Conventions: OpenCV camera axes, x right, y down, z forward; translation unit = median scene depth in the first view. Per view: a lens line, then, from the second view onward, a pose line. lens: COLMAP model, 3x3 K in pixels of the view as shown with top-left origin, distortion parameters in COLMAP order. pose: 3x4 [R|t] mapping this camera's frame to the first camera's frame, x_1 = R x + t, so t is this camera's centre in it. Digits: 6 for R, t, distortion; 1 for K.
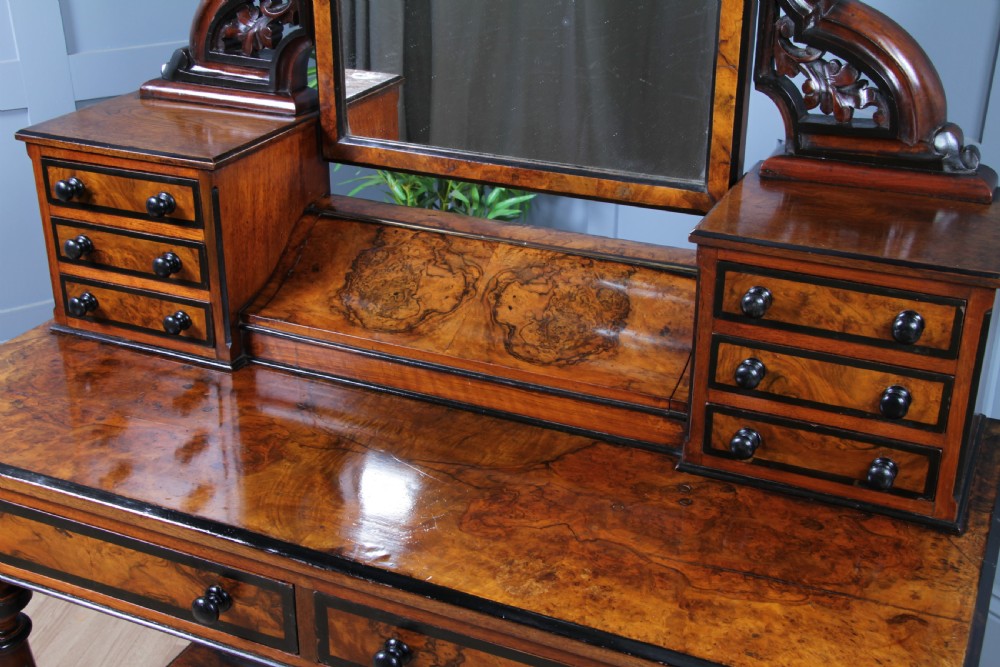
lens RADIAL K [[1281.4, 0, 498.9], [0, 1281.4, 346.7], [0, 0, 1]] dist [-0.035929, 0.336473]
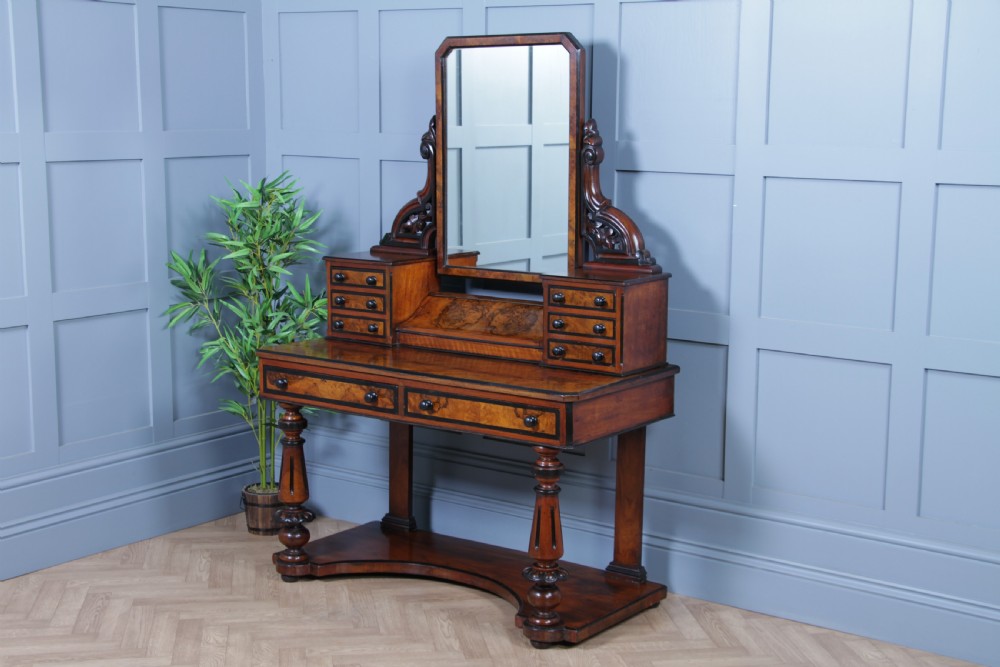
lens RADIAL K [[1519.9, 0, 499.6], [0, 1519.9, 348.9], [0, 0, 1]] dist [0.041712, 0.486128]
pose [[0.977959, 0.036254, -0.205627, 0.700424], [-0.090964, 0.960418, -0.263293, 0.896337], [0.187942, 0.276194, 0.942547, -2.031698]]
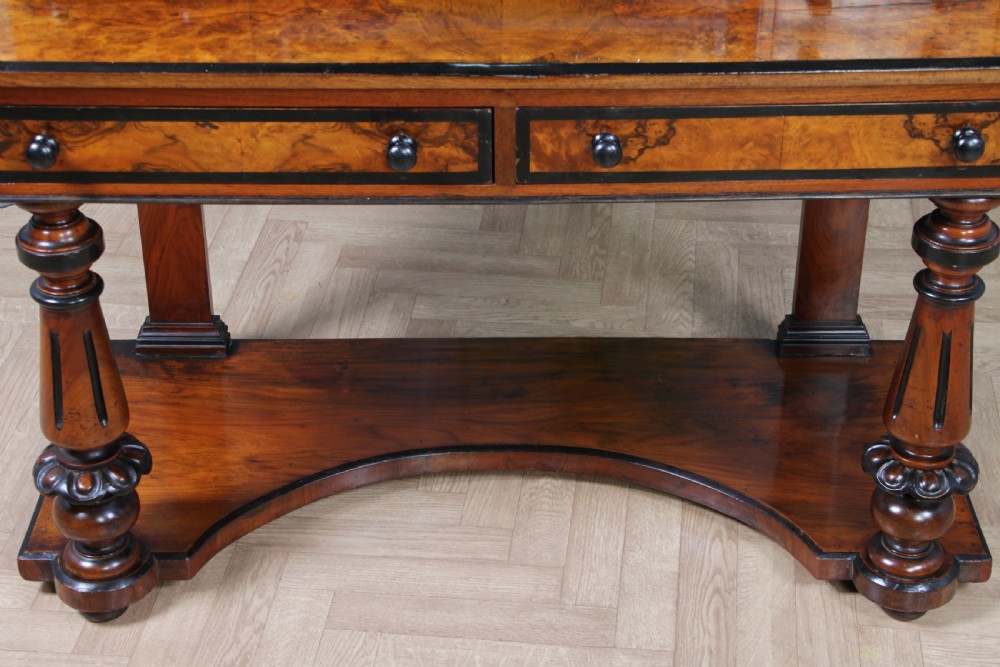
lens RADIAL K [[1855.0, 0, 501.1], [0, 1855.0, 334.7], [0, 0, 1]] dist [0.189058, 0.214897]
pose [[0.908494, -0.227523, 0.350531, -0.645639], [0.183196, 0.970735, 0.155284, 0.117191], [-0.375604, -0.076859, 0.923588, -0.363591]]
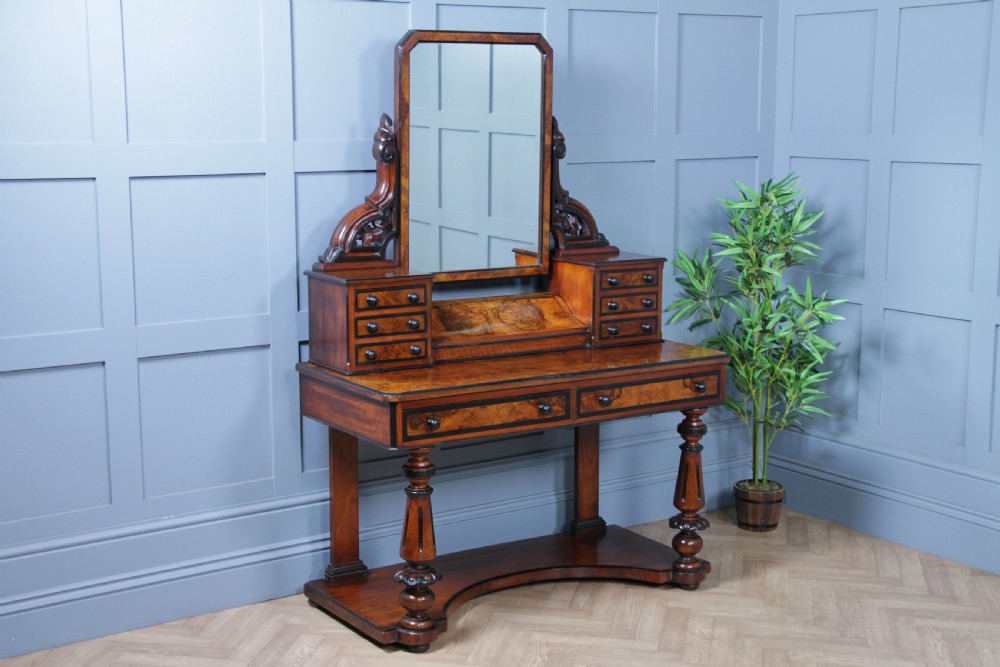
lens RADIAL K [[1451.8, 0, 524.4], [0, 1451.8, 337.8], [0, 0, 1]] dist [-0.018065, 1.567790]
pose [[0.517159, -0.133397, 0.845430, -2.648957], [0.356108, 0.931758, -0.070817, 0.242958], [-0.778289, 0.337688, 0.529371, -0.620048]]
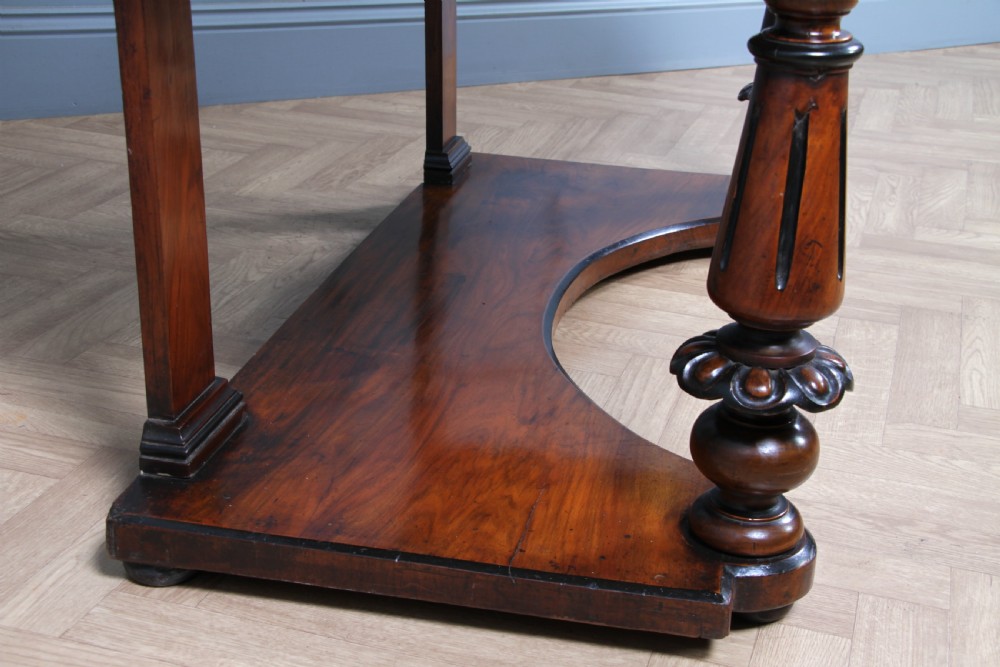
lens RADIAL K [[1369.6, 0, 499.7], [0, 1369.6, 338.5], [0, 0, 1]] dist [0.017884, 0.064209]
pose [[-0.206233, -0.385927, 0.899182, -1.061729], [0.392680, 0.809052, 0.437307, 0.011375], [-0.896254, 0.443278, -0.015307, 1.315048]]
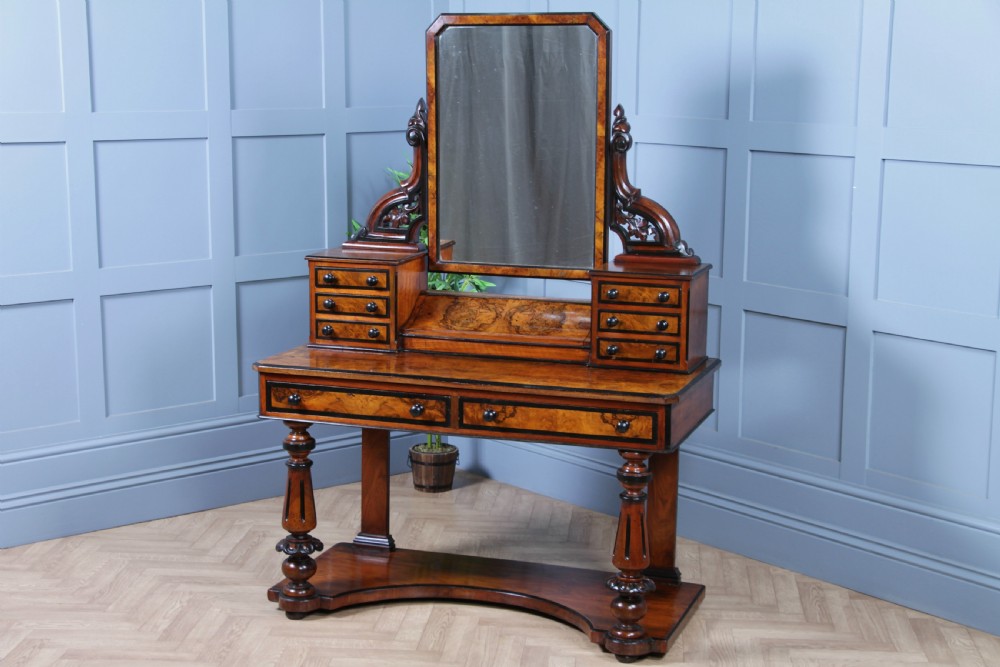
lens RADIAL K [[1691.5, 0, 492.0], [0, 1691.5, 349.6], [0, 0, 1]] dist [0.123664, 0.316865]
pose [[0.995359, -0.009973, 0.095714, -0.371272], [0.034016, 0.966867, -0.253005, 0.896435], [-0.090019, 0.255087, 0.962719, -2.232271]]
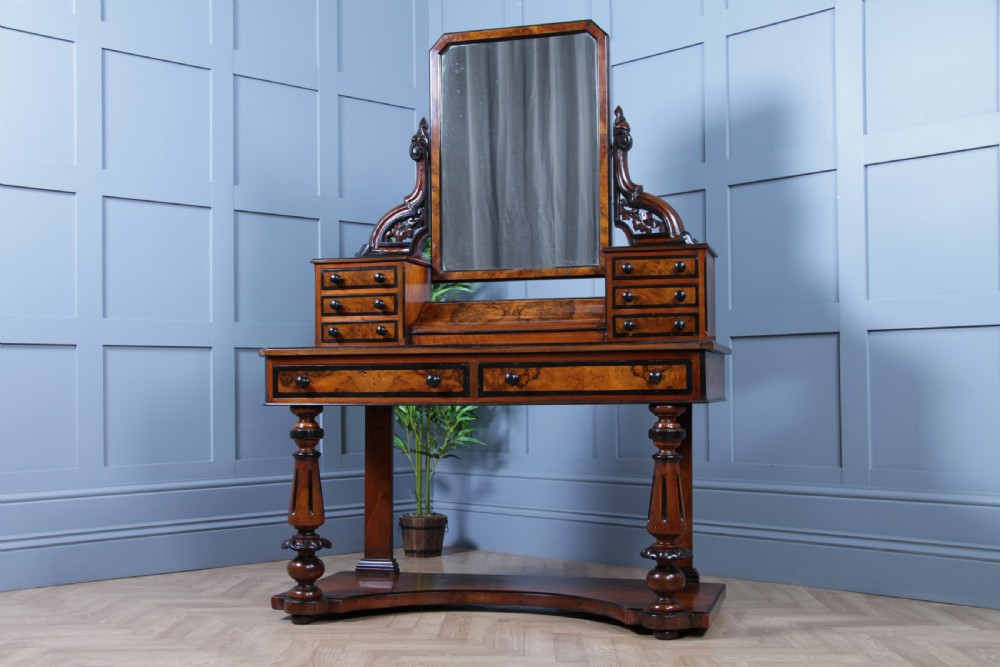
lens RADIAL K [[1281.4, 0, 498.9], [0, 1281.4, 346.7], [0, 0, 1]] dist [-0.035929, 0.336473]
pose [[0.985931, -0.002911, 0.167127, -0.478756], [0.079123, 0.888865, -0.451286, 1.194500], [-0.147239, 0.458160, 0.876590, -1.172034]]
